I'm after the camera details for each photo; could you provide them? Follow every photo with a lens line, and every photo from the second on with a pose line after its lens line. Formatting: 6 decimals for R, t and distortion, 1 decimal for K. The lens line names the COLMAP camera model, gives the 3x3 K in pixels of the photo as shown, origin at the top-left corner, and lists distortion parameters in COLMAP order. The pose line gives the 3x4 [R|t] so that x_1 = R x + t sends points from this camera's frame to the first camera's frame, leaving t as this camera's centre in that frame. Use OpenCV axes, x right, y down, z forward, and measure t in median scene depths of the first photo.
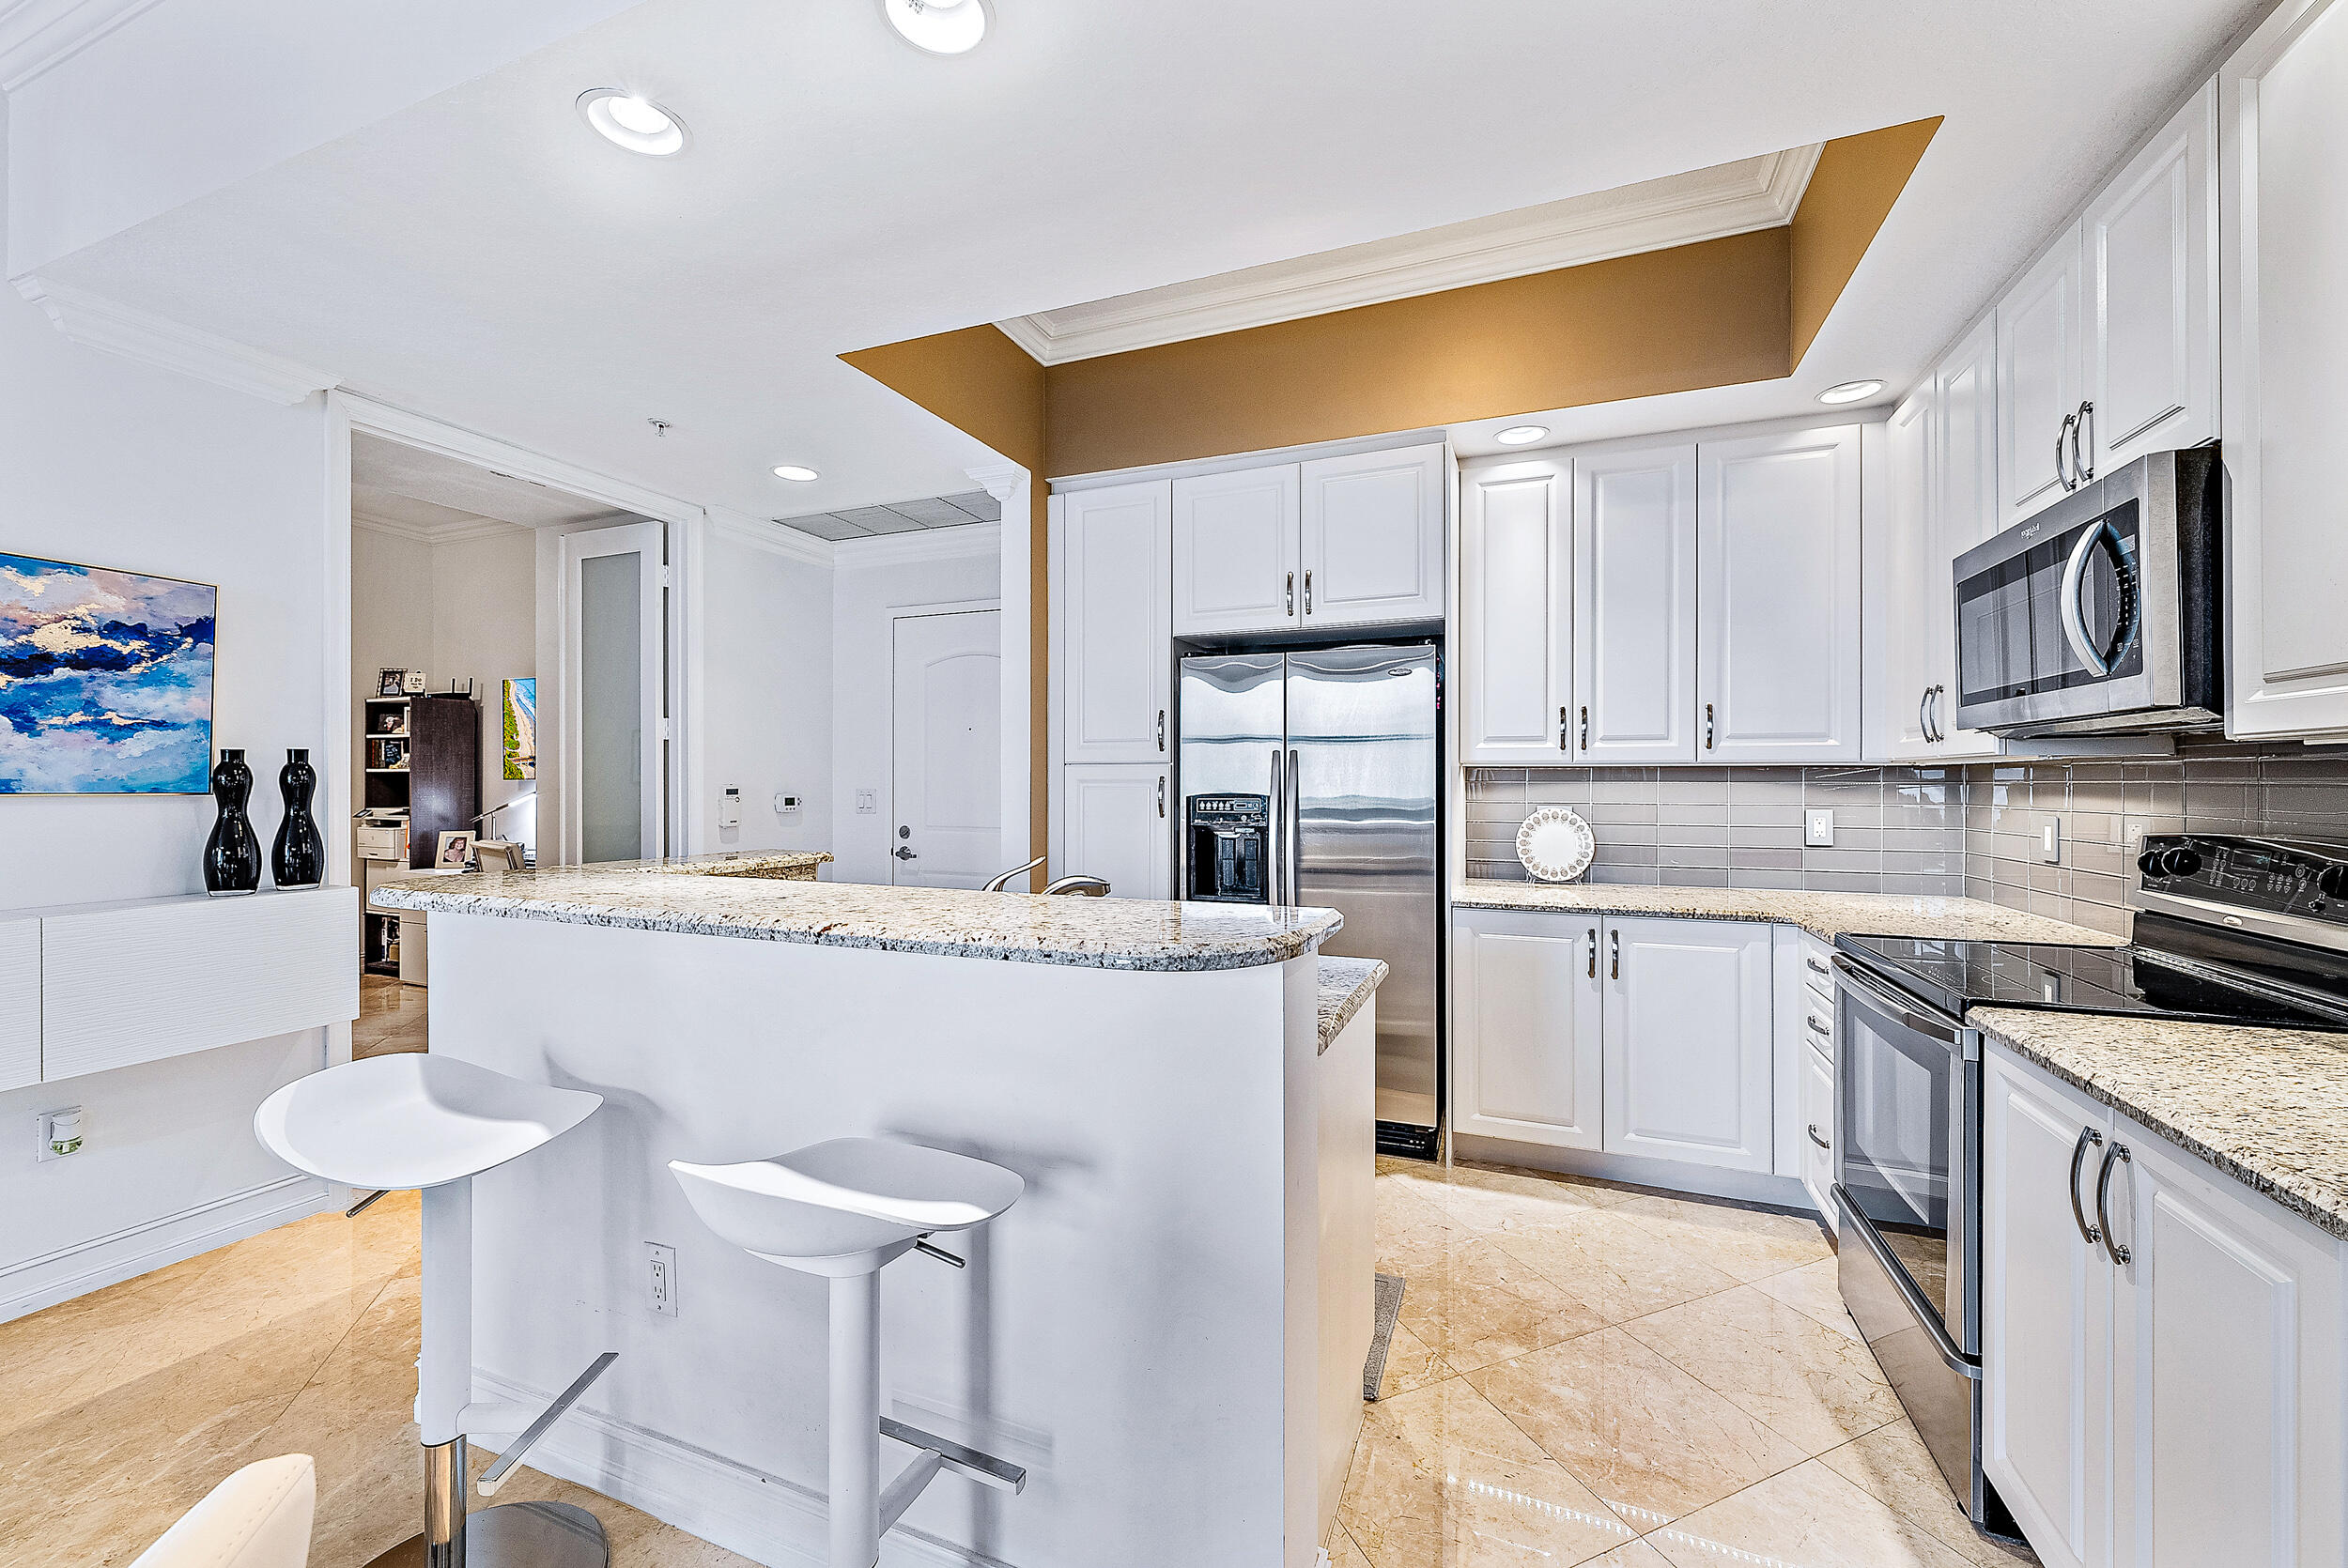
lens RADIAL K [[914.6, 0, 1174.0], [0, 914.6, 784.0], [0, 0, 1]] dist [0.000401, -0.000148]
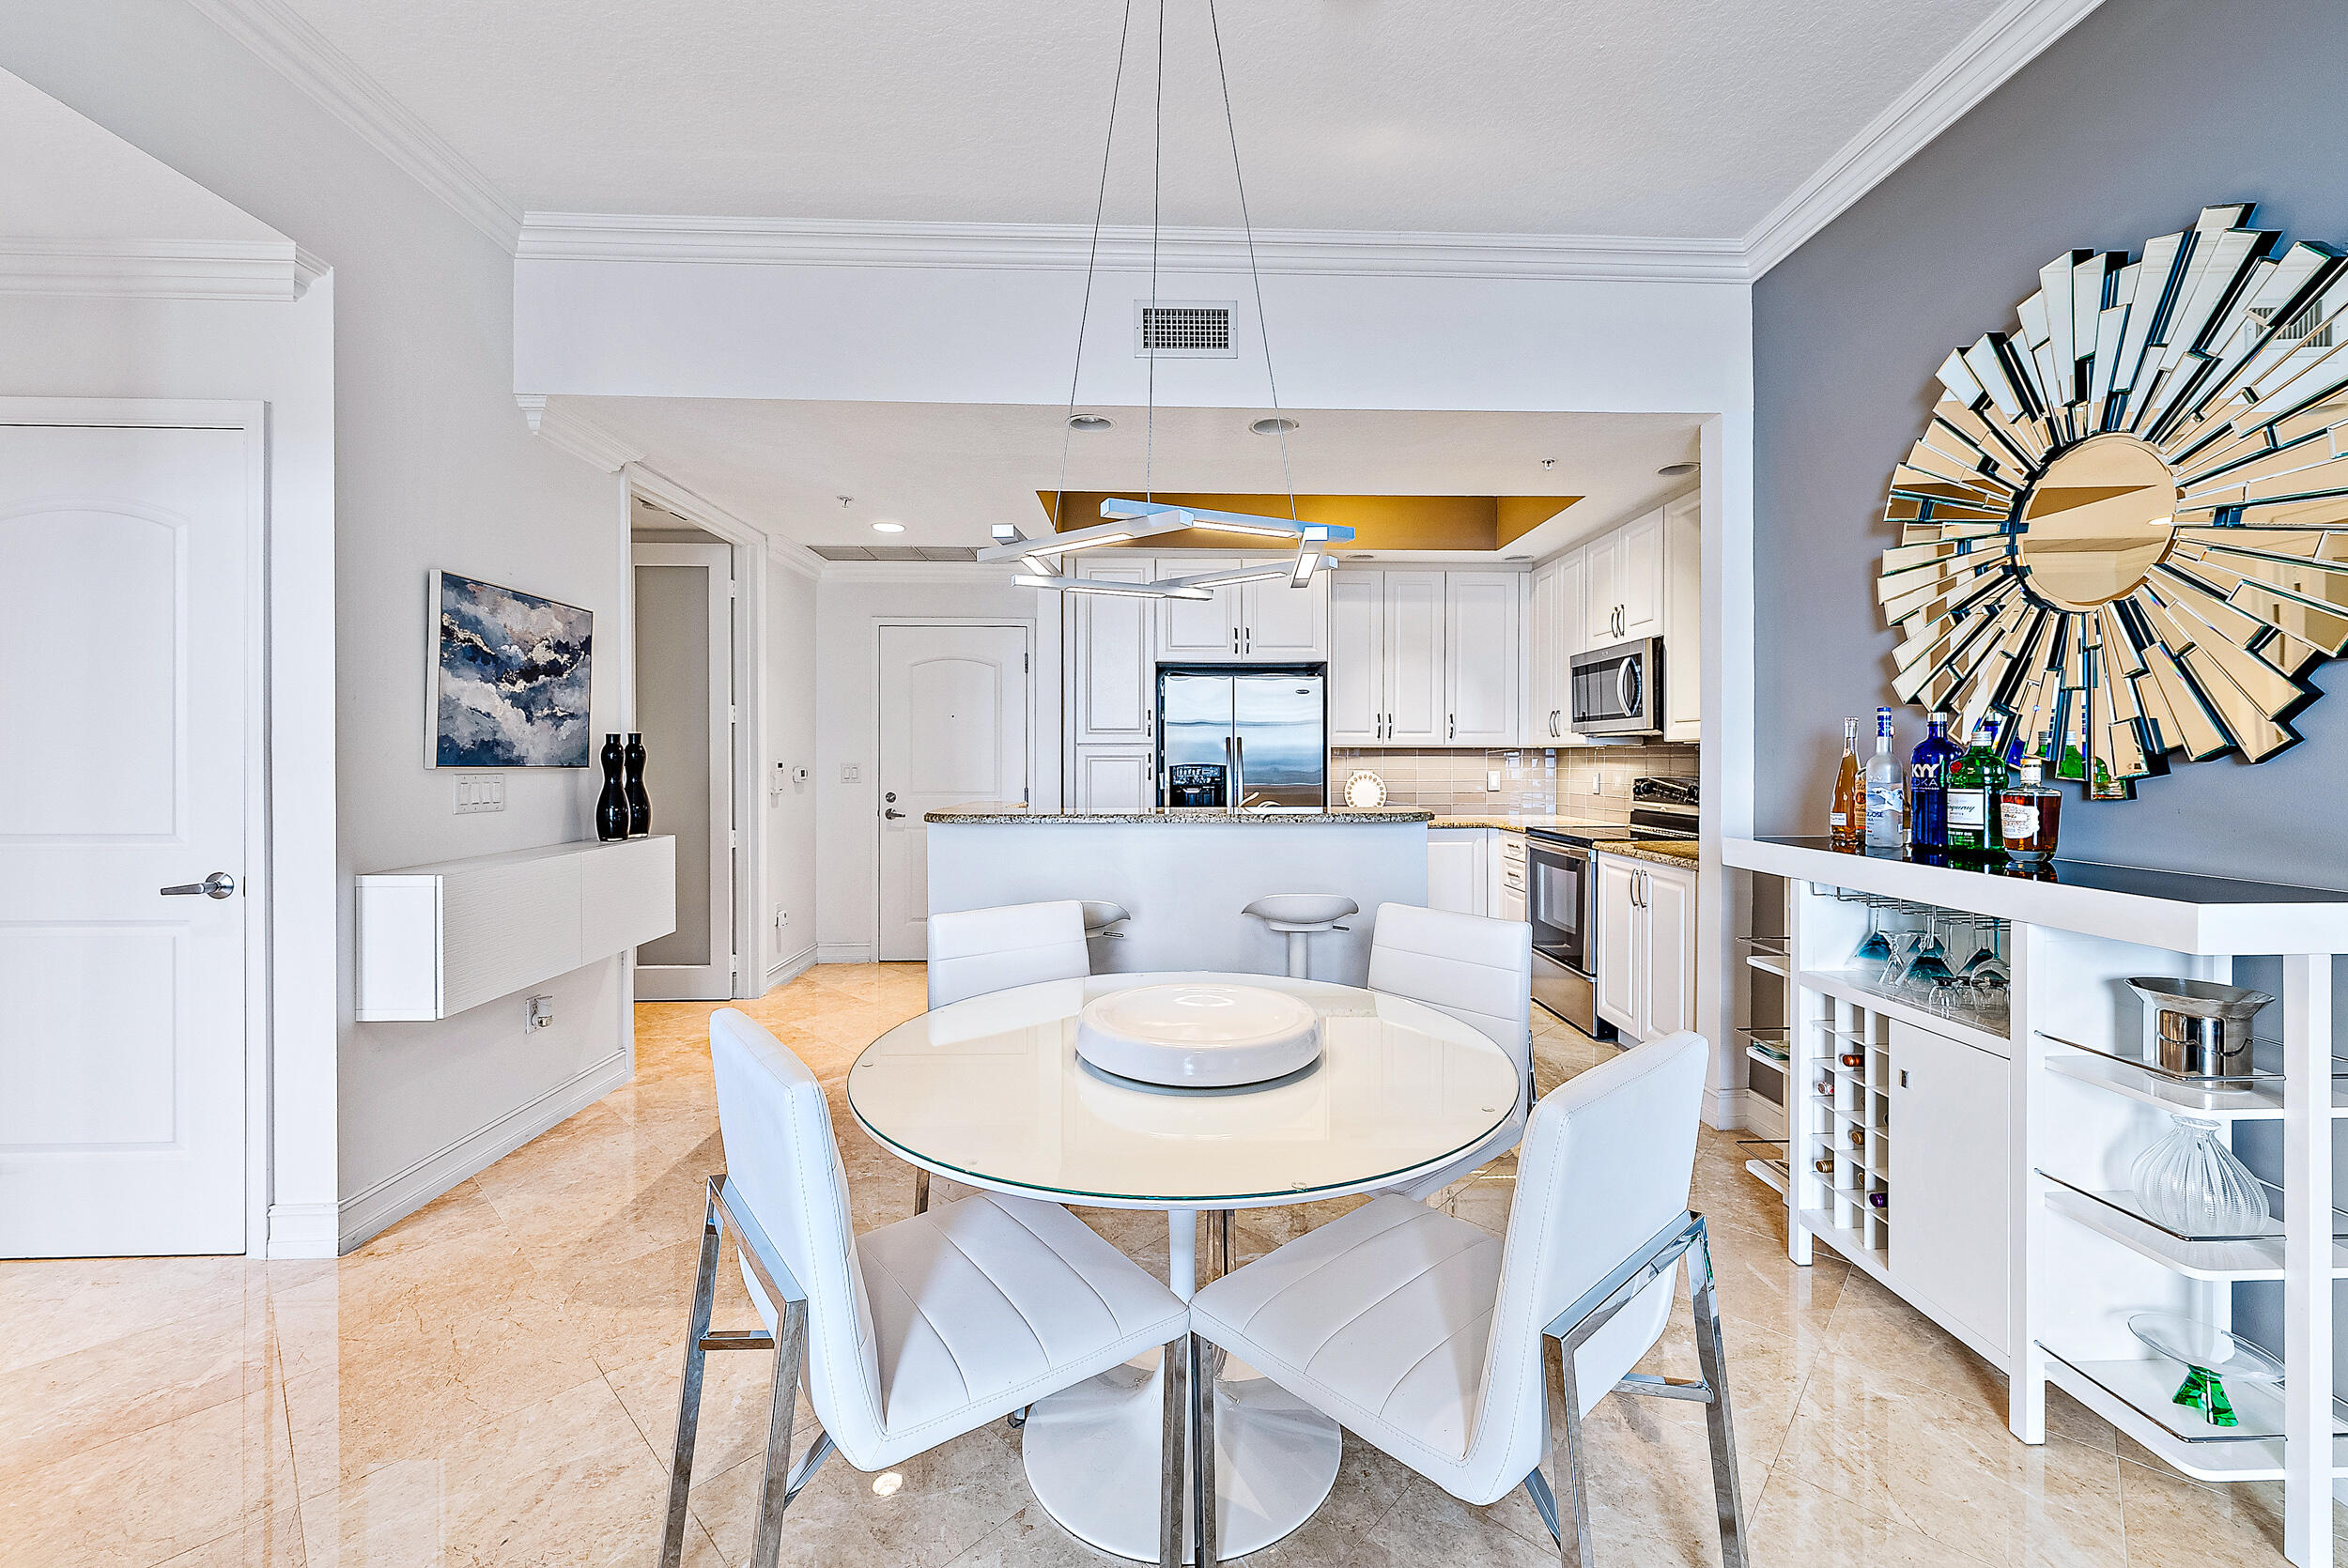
lens RADIAL K [[927.5, 0, 1192.5], [0, 927.5, 759.5], [0, 0, 1]] dist [-0.000392, -0.000019]
pose [[0.914952, -0.002562, 0.403554, -0.811703], [0.002317, 0.999997, 0.001095, 0.000927], [-0.403555, -0.000067, 0.914955, -0.624889]]
